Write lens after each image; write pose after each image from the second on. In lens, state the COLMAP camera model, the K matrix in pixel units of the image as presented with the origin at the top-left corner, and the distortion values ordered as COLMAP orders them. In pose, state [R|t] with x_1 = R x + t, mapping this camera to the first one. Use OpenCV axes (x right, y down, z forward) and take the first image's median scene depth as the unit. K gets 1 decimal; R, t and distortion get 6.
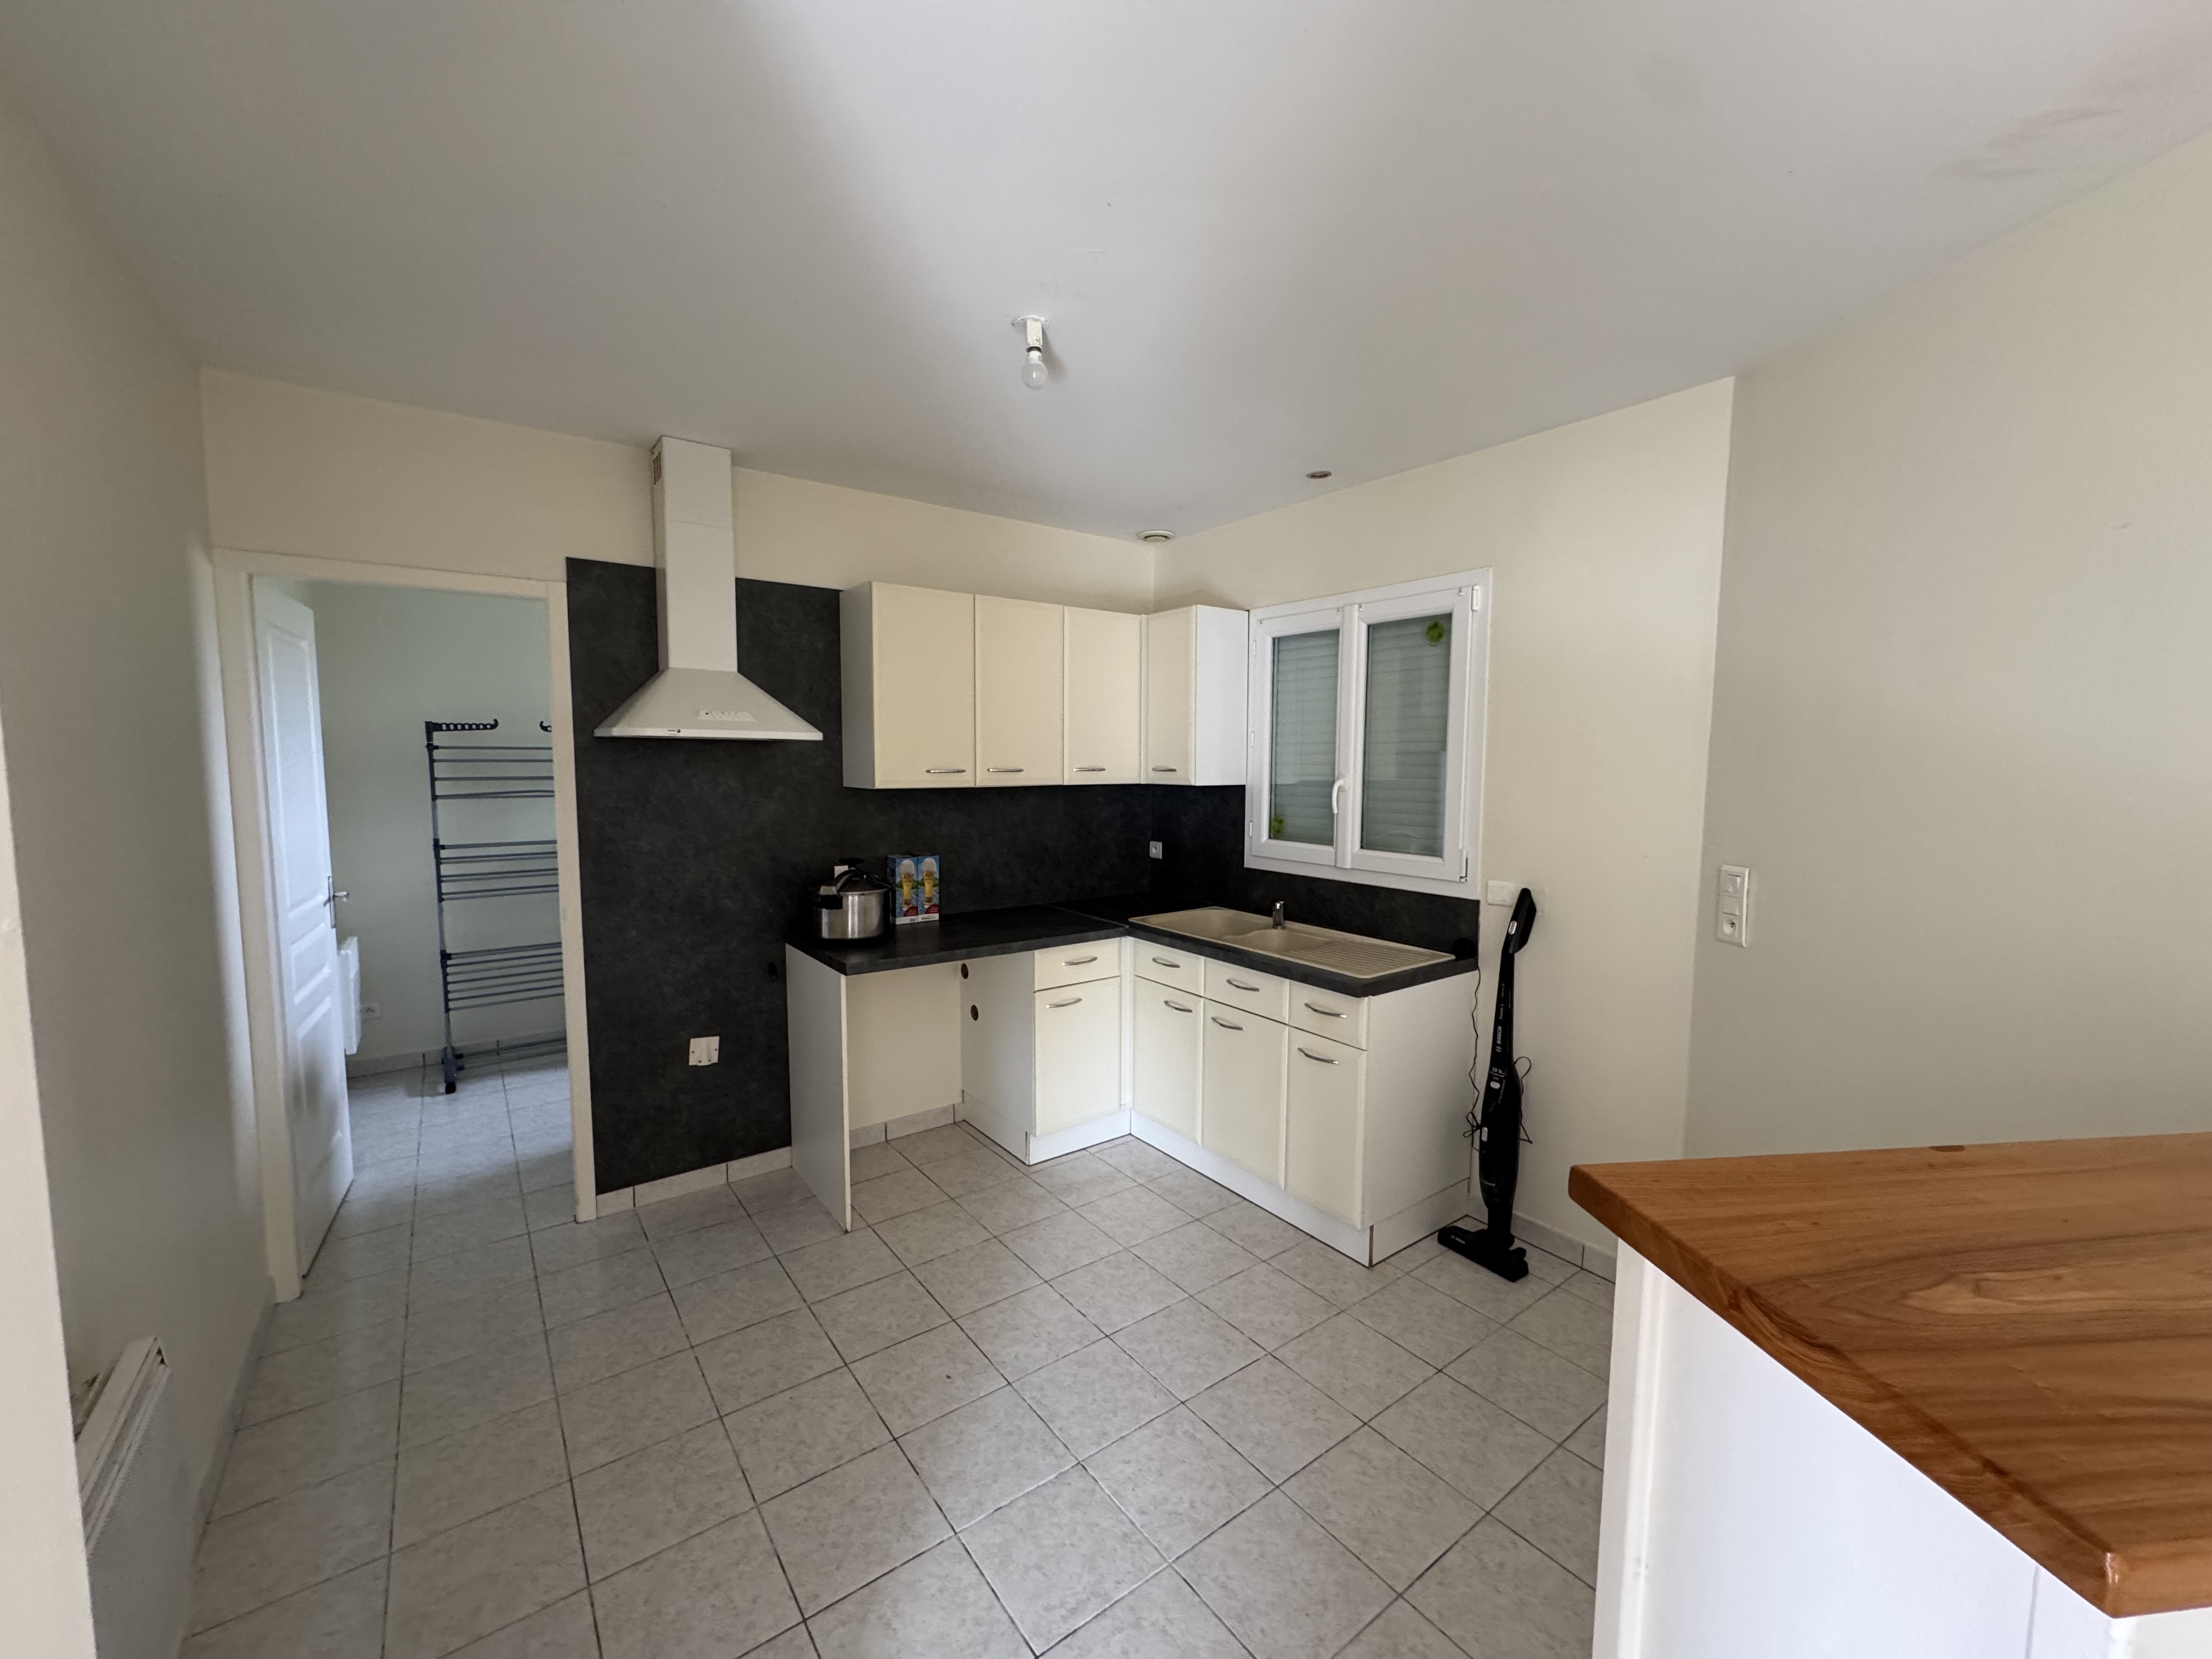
lens RADIAL K [[877.2, 0, 1106.0], [0, 877.2, 829.5], [0, 0, 1]] dist [0.001176, 0.000115]
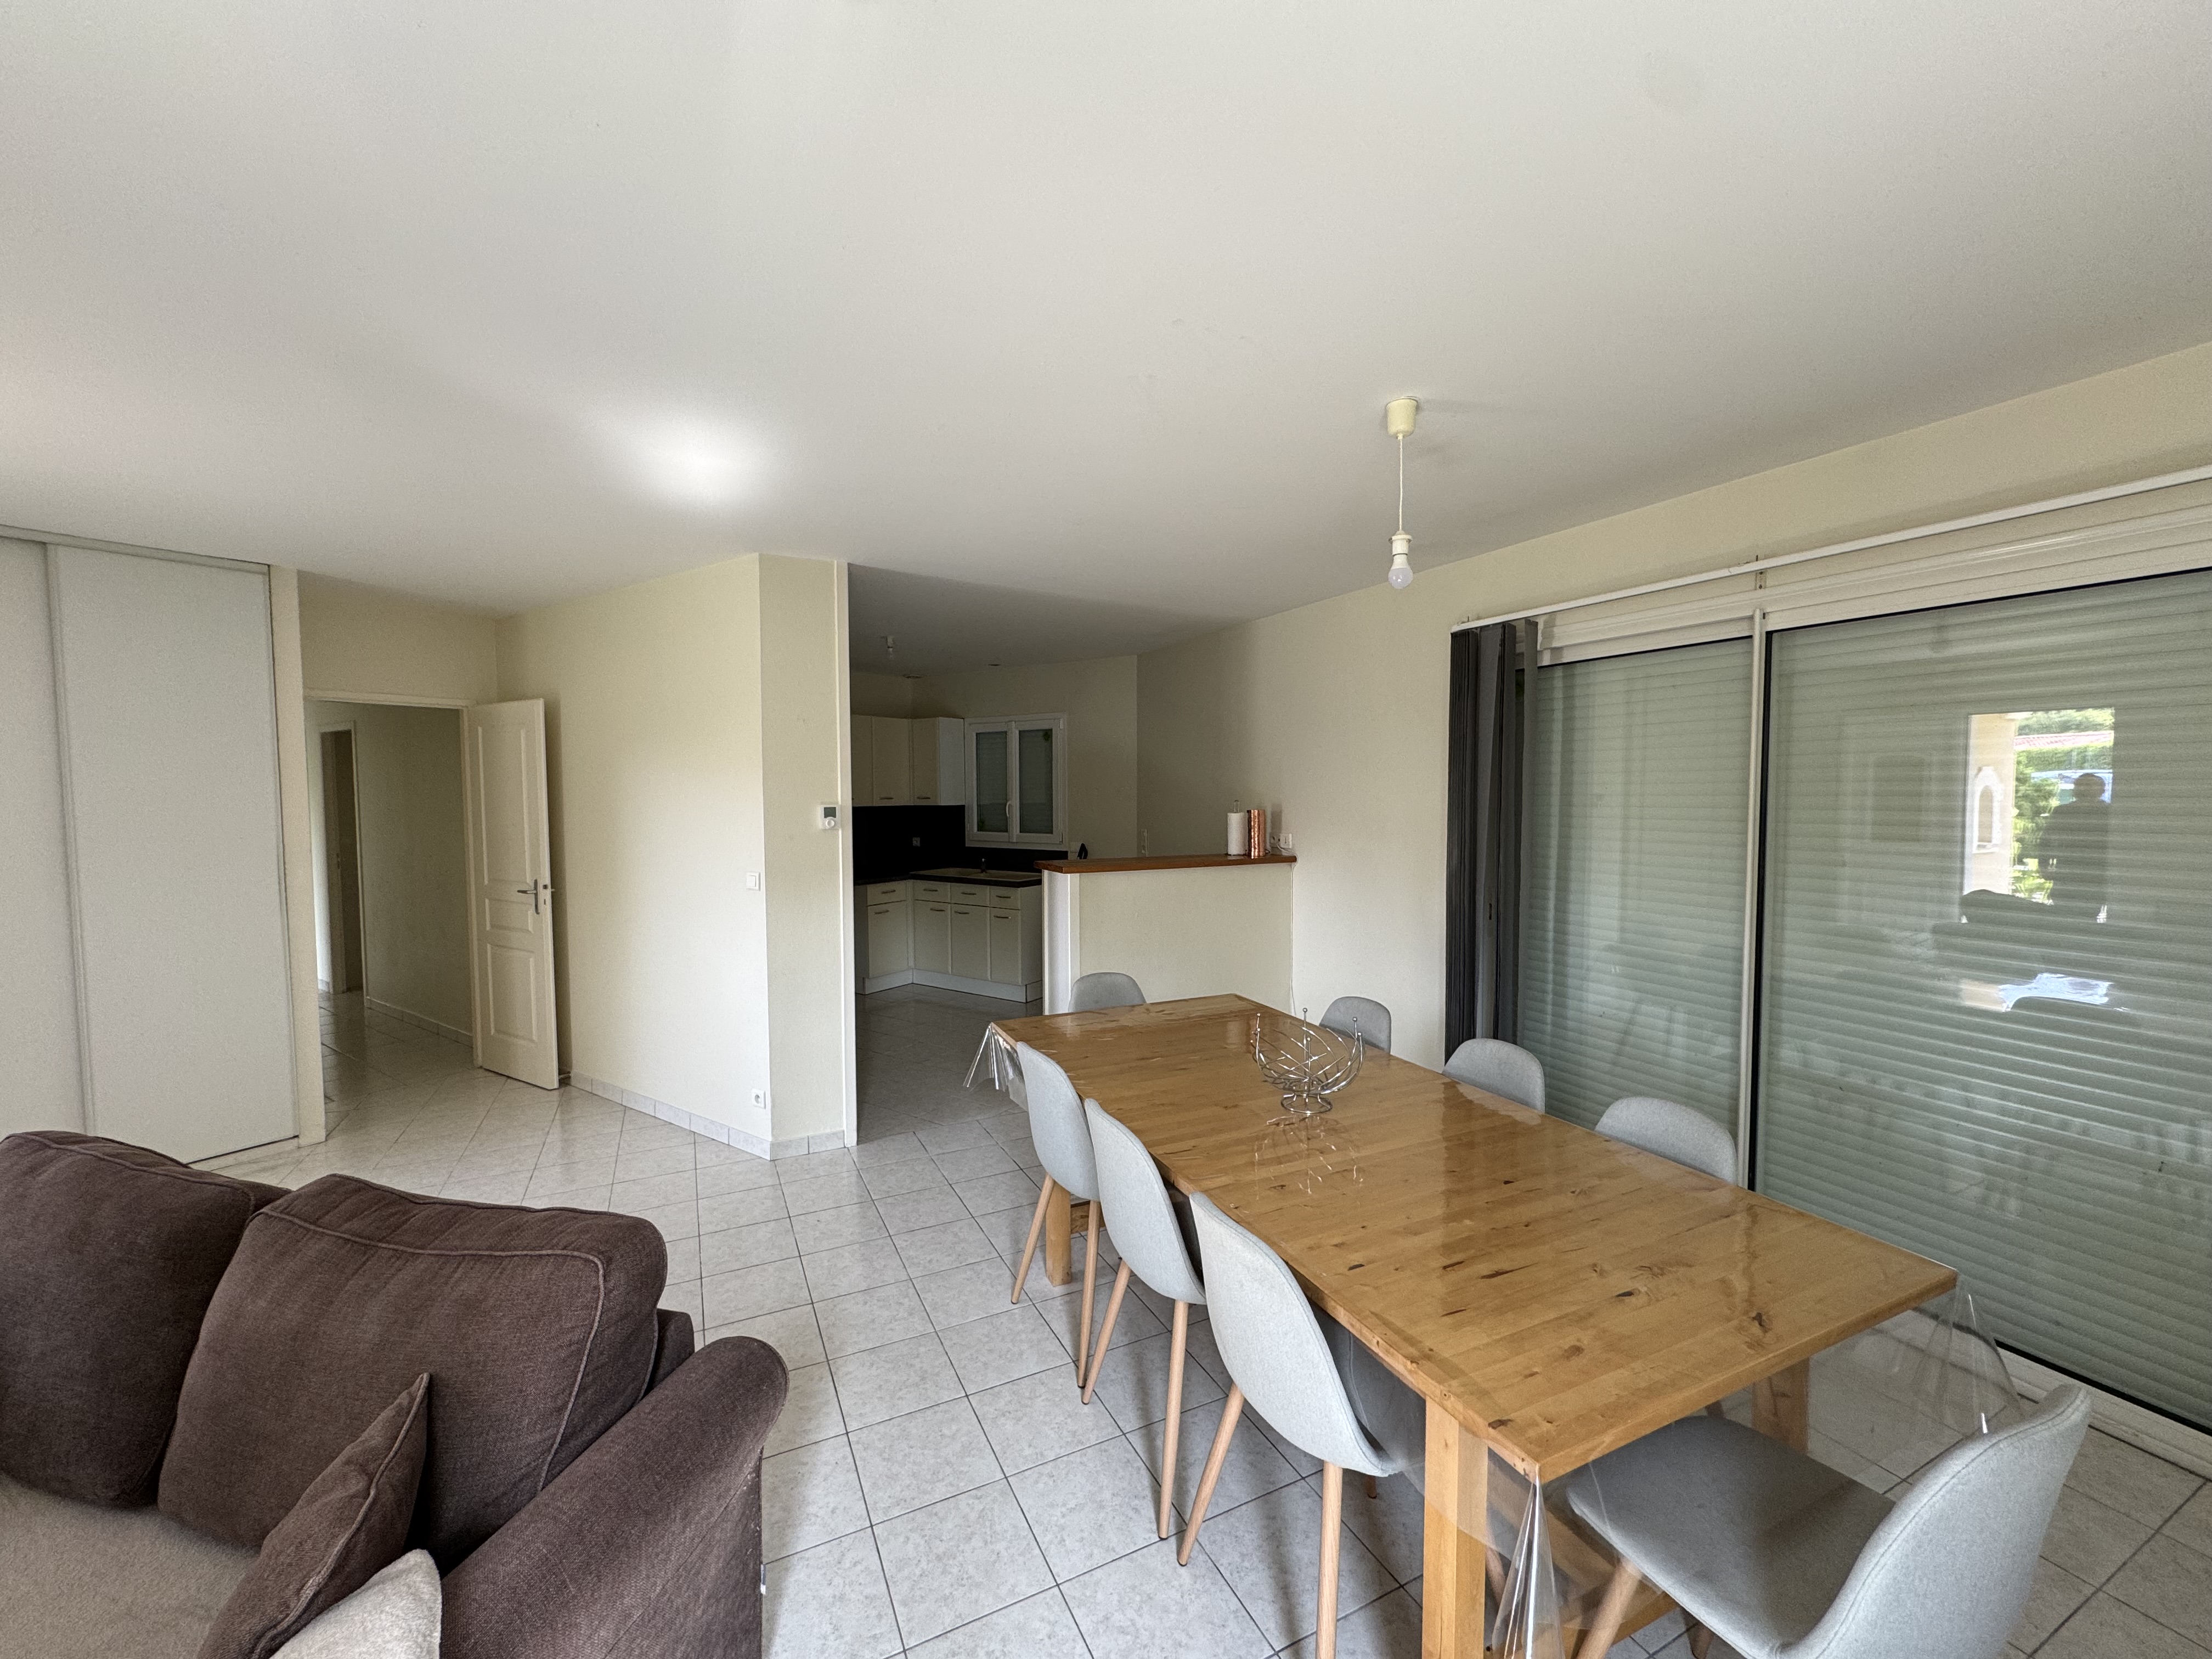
lens RADIAL K [[877.2, 0, 1106.0], [0, 877.2, 829.5], [0, 0, 1]] dist [0.001176, 0.000115]
pose [[0.942451, -0.022266, 0.333603, -0.223136], [0.036805, 0.998625, -0.037325, 0.098891], [-0.332314, 0.047455, 0.941974, -1.070598]]
